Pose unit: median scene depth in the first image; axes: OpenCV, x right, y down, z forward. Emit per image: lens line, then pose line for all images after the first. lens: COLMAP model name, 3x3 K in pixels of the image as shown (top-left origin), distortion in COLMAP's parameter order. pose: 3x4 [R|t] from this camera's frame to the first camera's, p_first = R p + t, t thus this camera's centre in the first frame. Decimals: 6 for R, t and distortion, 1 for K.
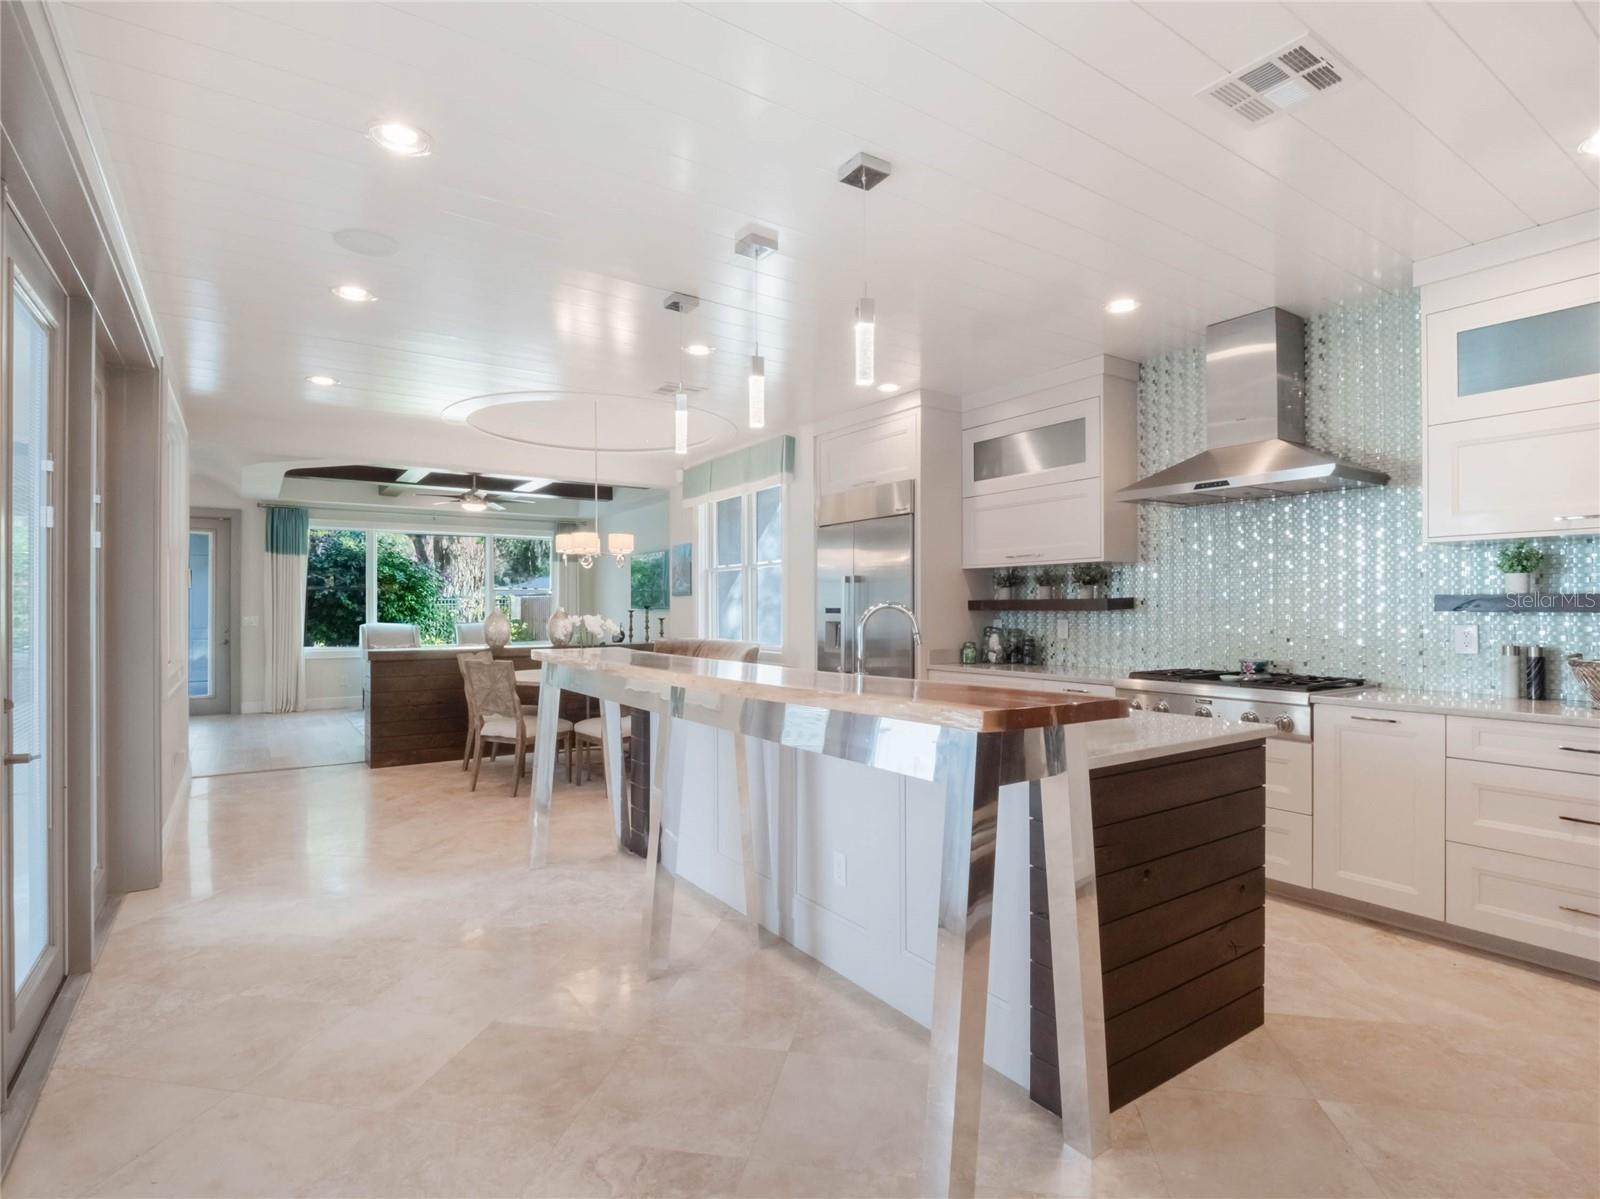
lens RADIAL K [[790.6, 0, 800.0], [0, 790.6, 599.5], [0, 0, 1]] dist [-0.004114, -0.002131]
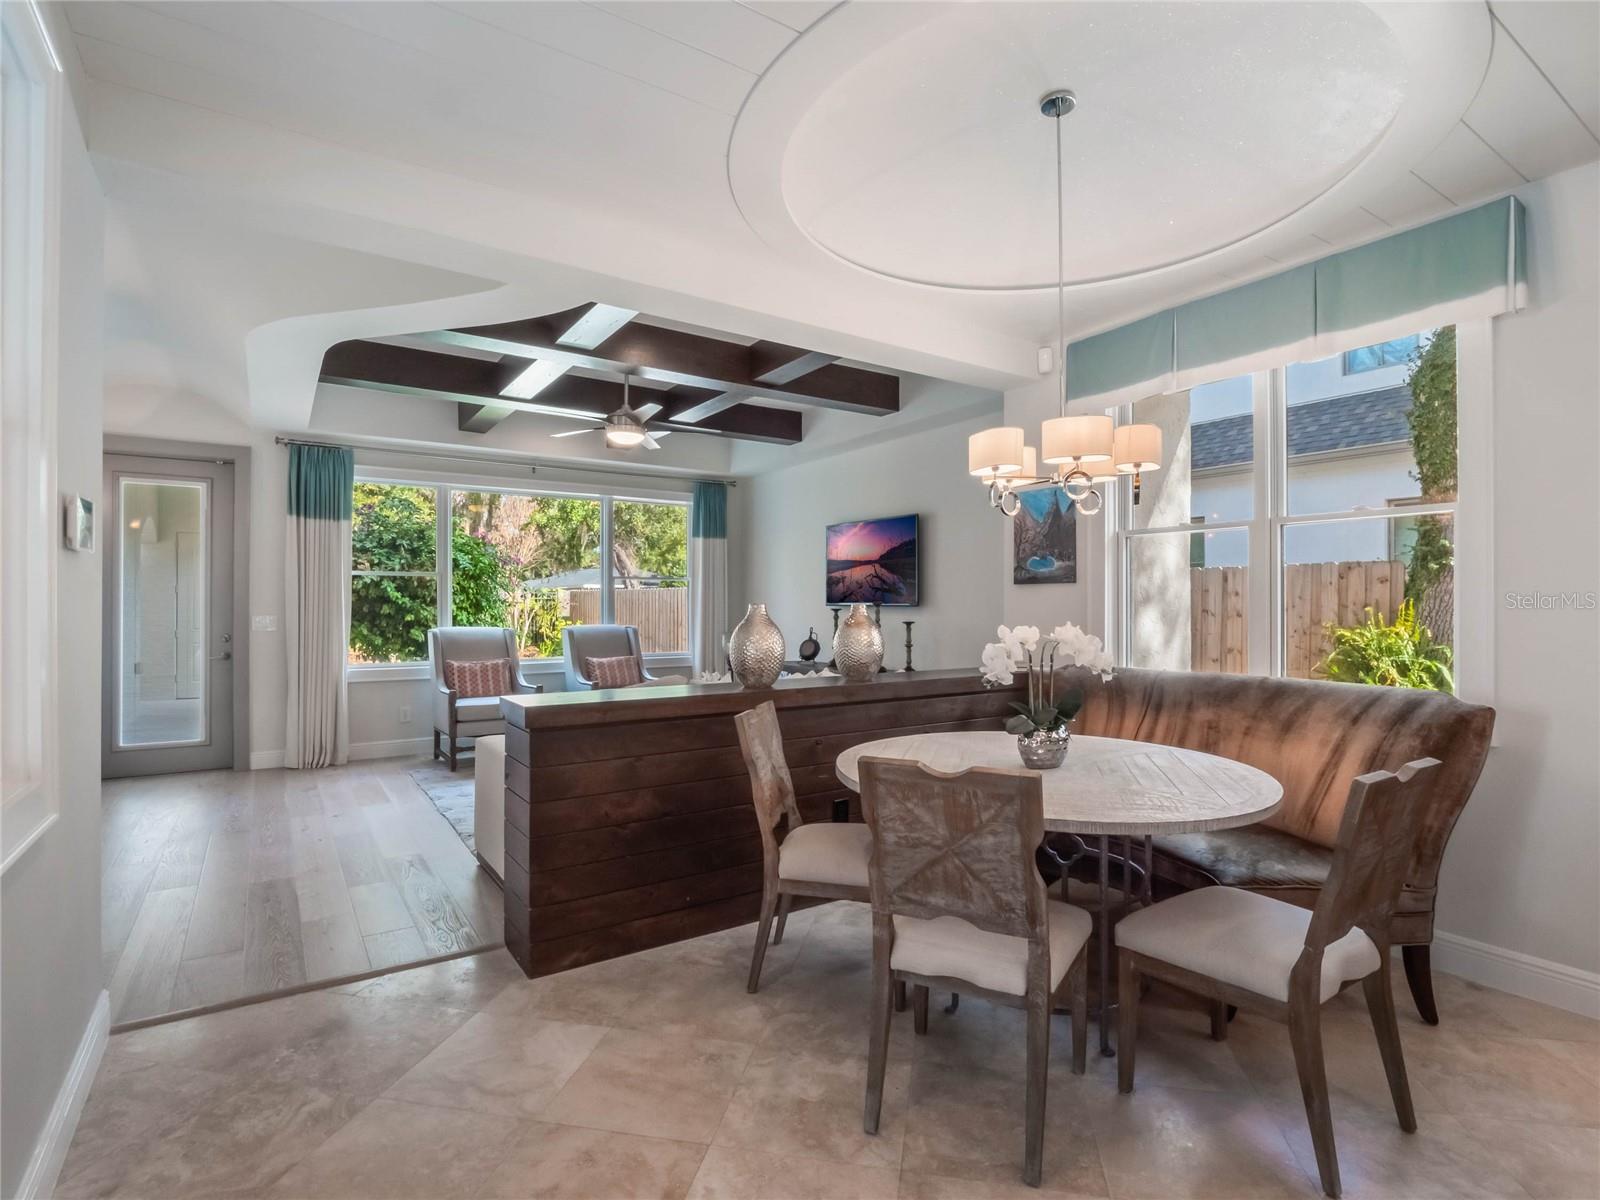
lens RADIAL K [[805.3, 0, 788.9], [0, 805.3, 600.8], [0, 0, 1]] dist [-0.000132, -0.012423]
pose [[0.999331, 0.004084, -0.036347, -0.378555], [-0.003849, 0.999971, 0.006541, 0.005044], [0.036373, -0.006397, 0.999318, 0.555951]]
